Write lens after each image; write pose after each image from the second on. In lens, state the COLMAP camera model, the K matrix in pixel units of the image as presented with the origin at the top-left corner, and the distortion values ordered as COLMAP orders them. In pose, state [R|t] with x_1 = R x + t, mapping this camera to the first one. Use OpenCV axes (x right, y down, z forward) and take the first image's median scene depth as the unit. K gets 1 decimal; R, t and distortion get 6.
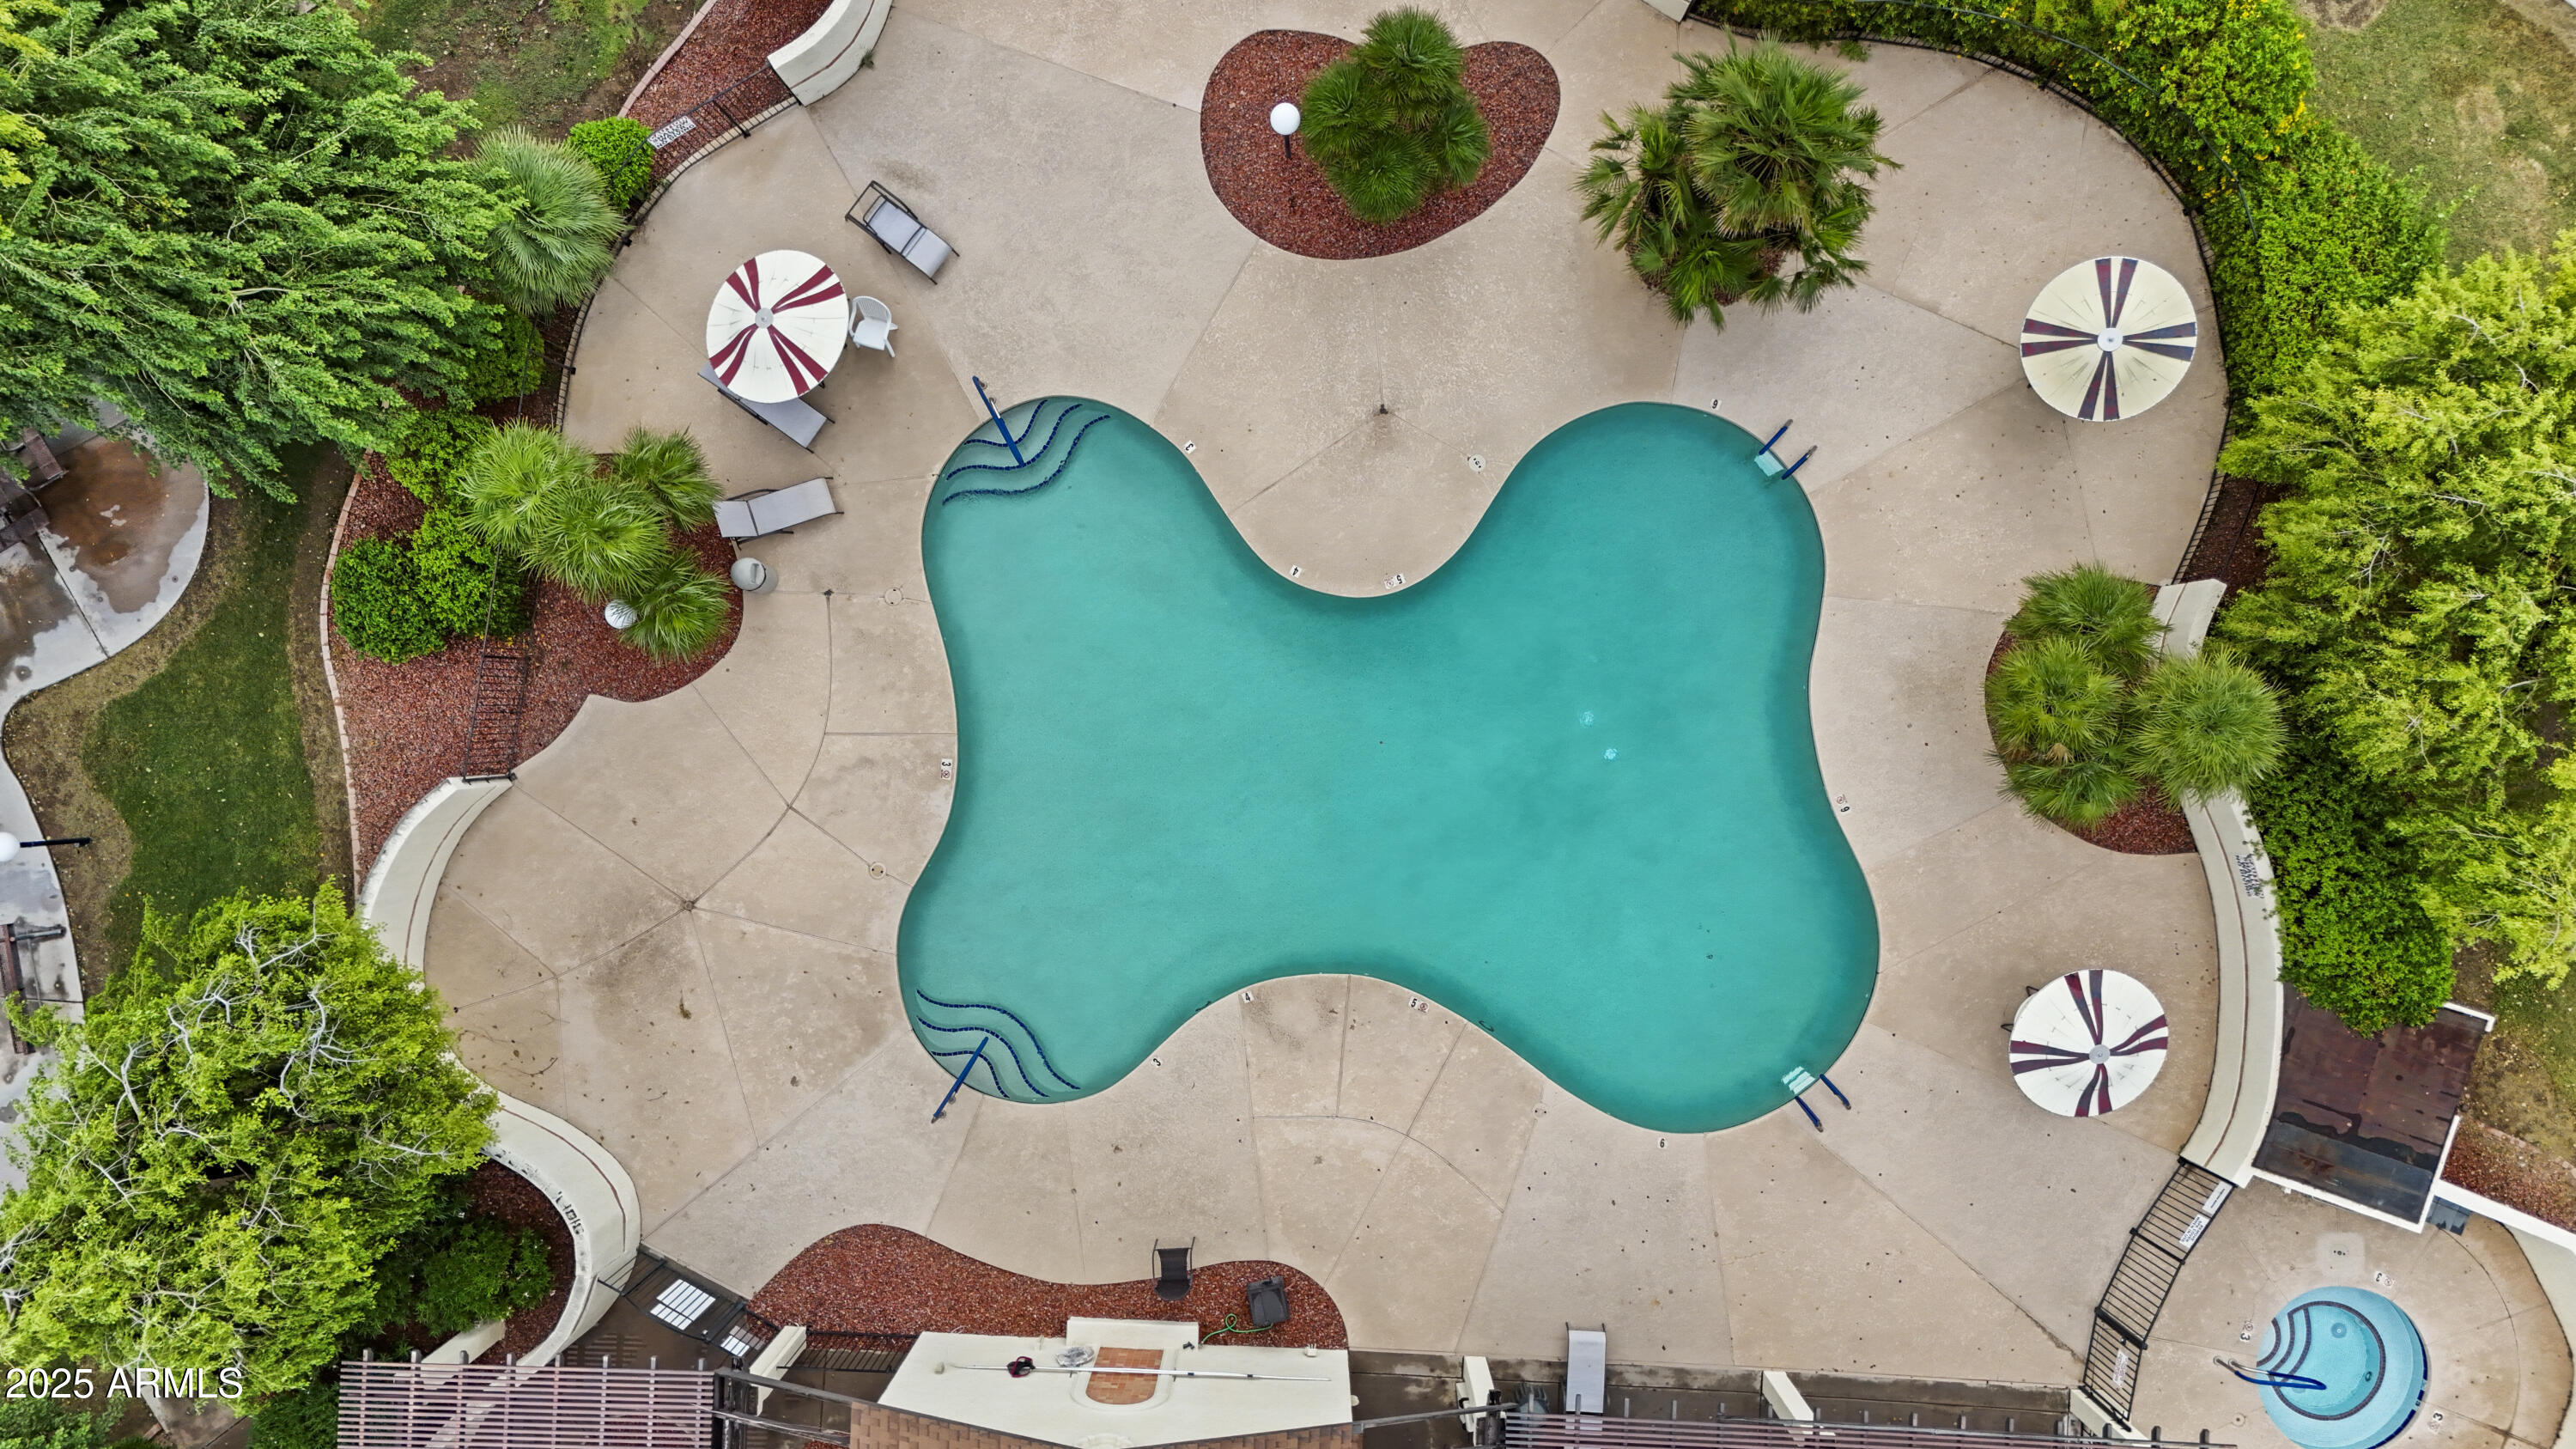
lens RADIAL K [[1862.2, 0, 1282.1], [0, 1862.2, 717.5], [0, 0, 1]] dist [0.051306, -0.001191]
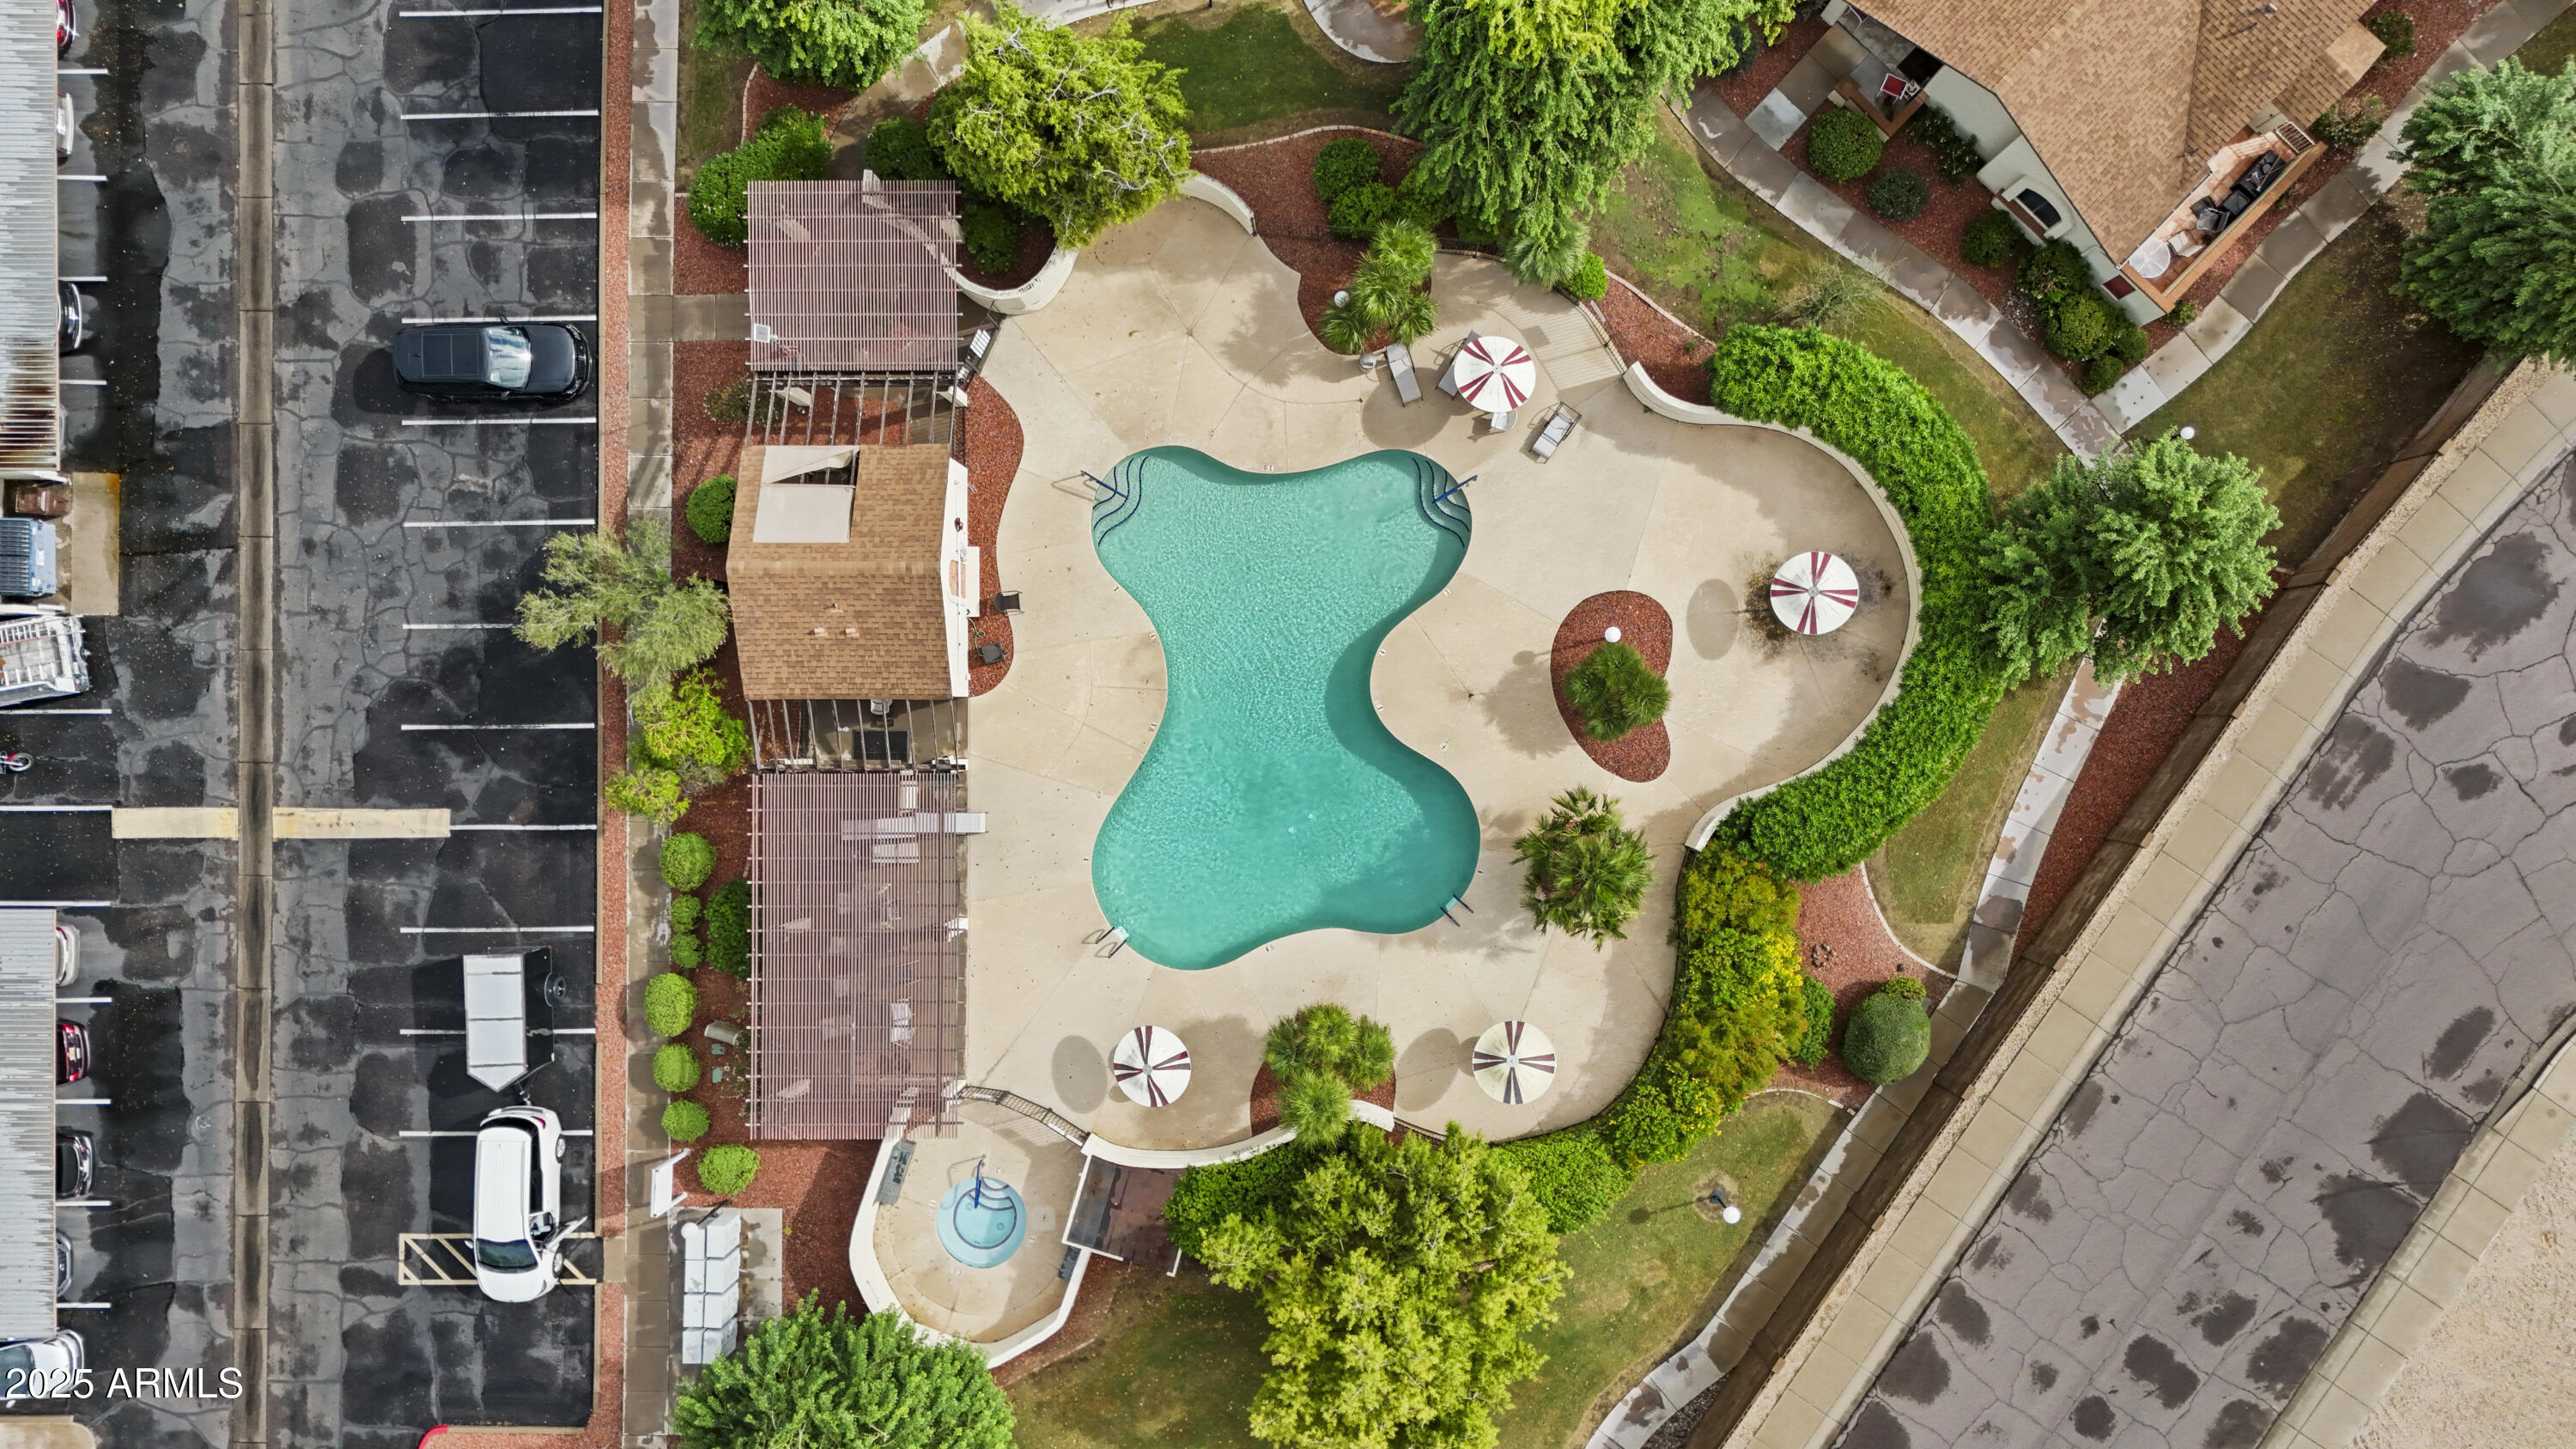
lens RADIAL K [[1862.2, 0, 1282.1], [0, 1862.2, 717.5], [0, 0, 1]] dist [0.051306, -0.001191]
pose [[0.041023, 0.999117, 0.009076, 0.053807], [-0.998628, 0.040703, 0.032933, -0.038463], [0.032535, -0.010415, 0.999416, -0.896587]]
